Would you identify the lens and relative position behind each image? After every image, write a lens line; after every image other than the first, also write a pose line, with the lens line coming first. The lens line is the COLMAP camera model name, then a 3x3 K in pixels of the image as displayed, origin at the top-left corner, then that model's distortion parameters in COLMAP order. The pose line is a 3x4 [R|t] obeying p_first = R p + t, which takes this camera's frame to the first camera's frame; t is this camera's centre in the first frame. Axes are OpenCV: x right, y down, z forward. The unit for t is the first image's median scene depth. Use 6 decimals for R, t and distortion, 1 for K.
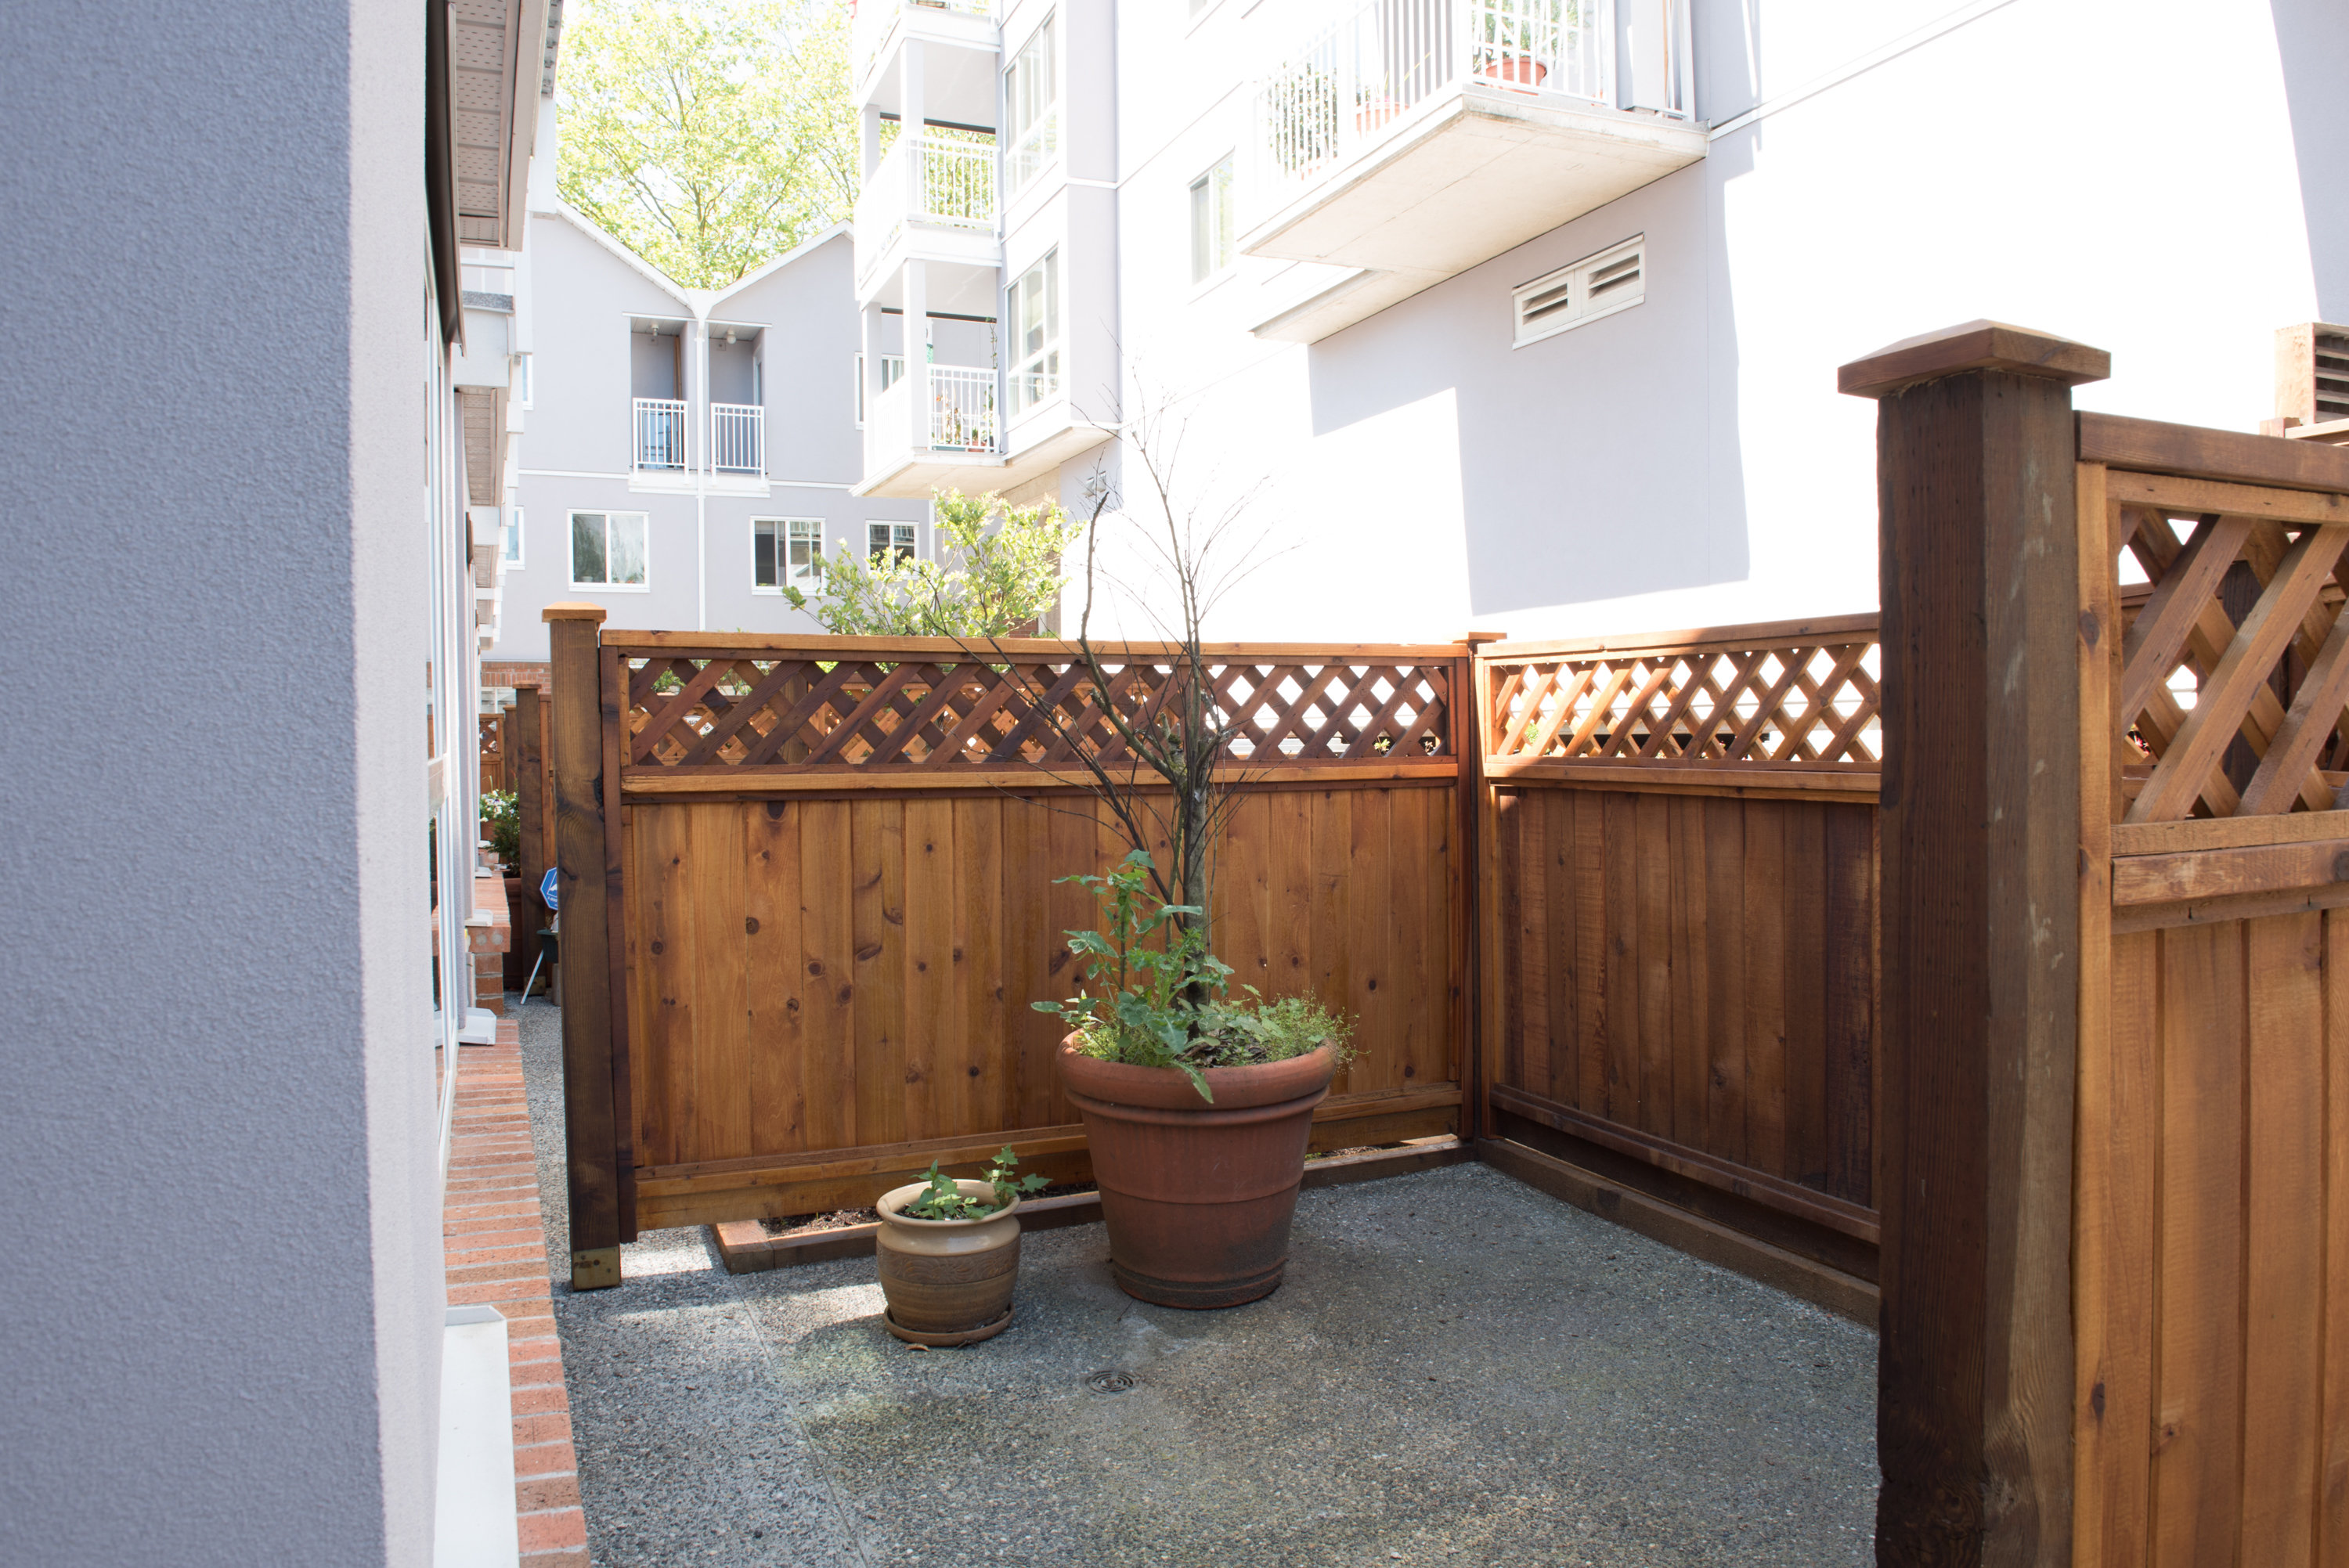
lens RADIAL K [[1601.4, 0, 1182.6], [0, 1601.4, 783.5], [0, 0, 1]] dist [-0.046711, -0.006309]
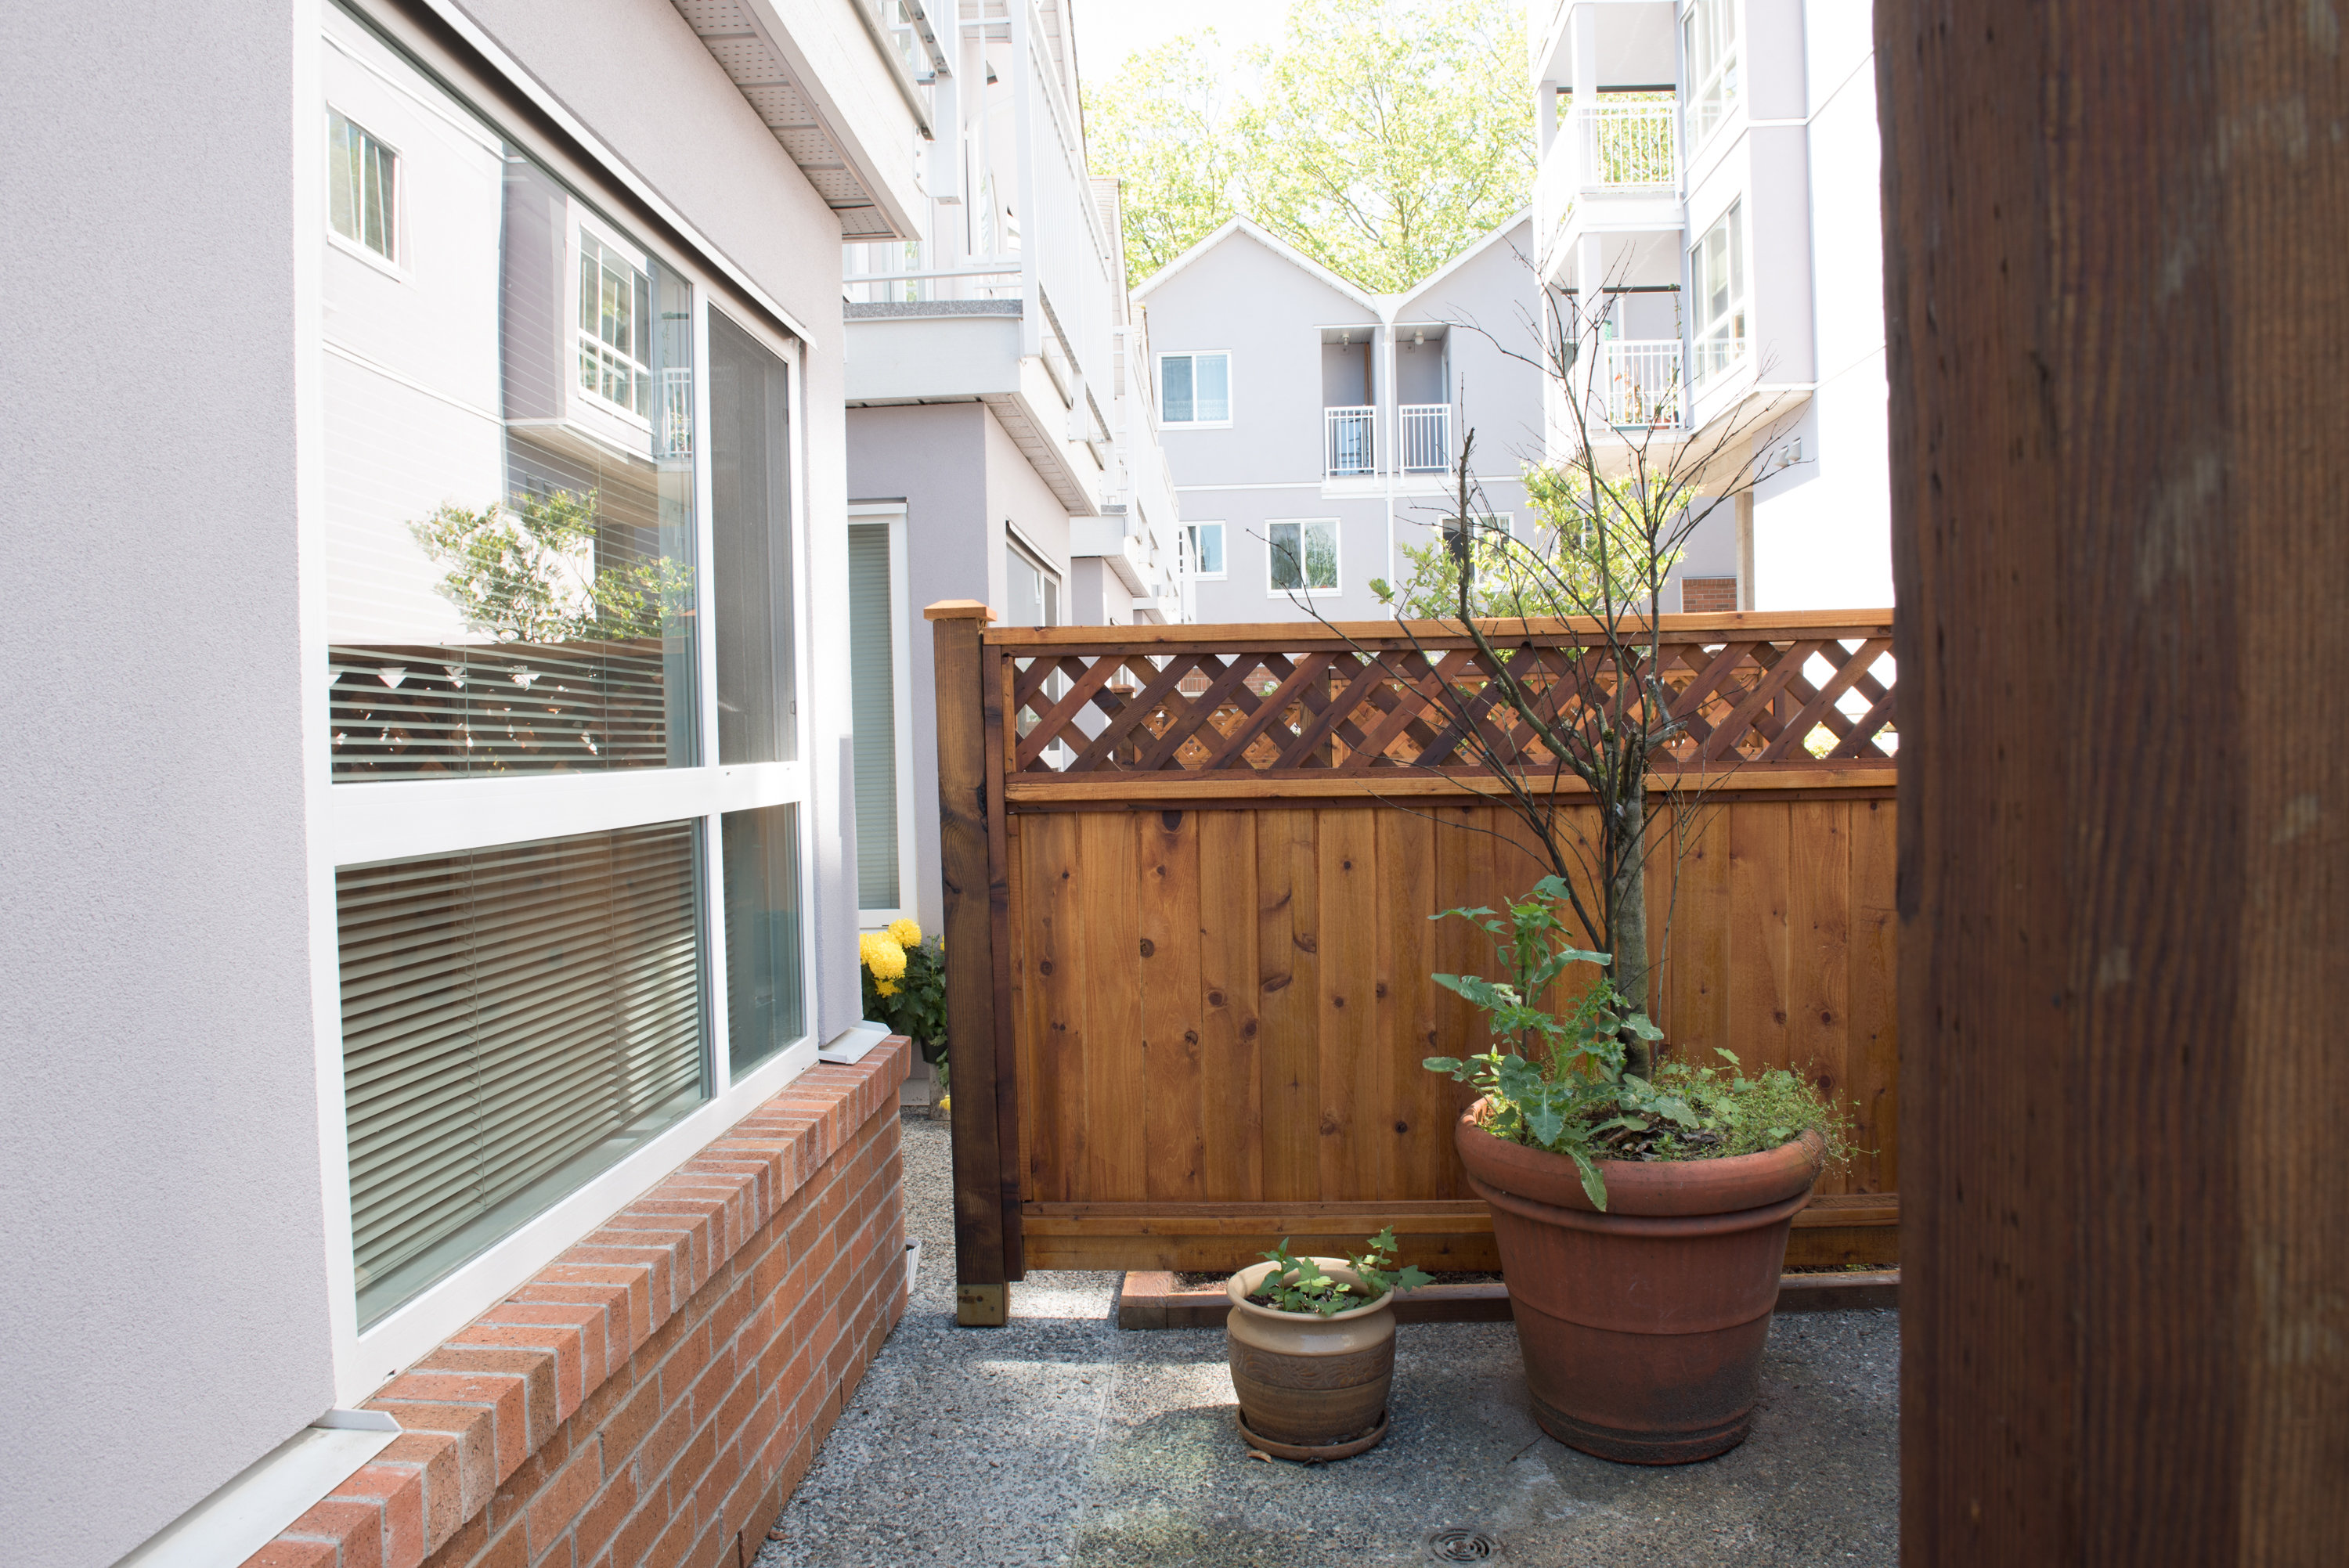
lens RADIAL K [[1601.4, 0, 1182.6], [0, 1601.4, 783.5], [0, 0, 1]] dist [-0.046711, -0.006309]
pose [[0.899515, -0.000473, -0.436890, 0.145828], [0.001172, 0.999998, 0.001329, -0.005587], [0.436889, -0.001707, 0.899514, 0.189347]]
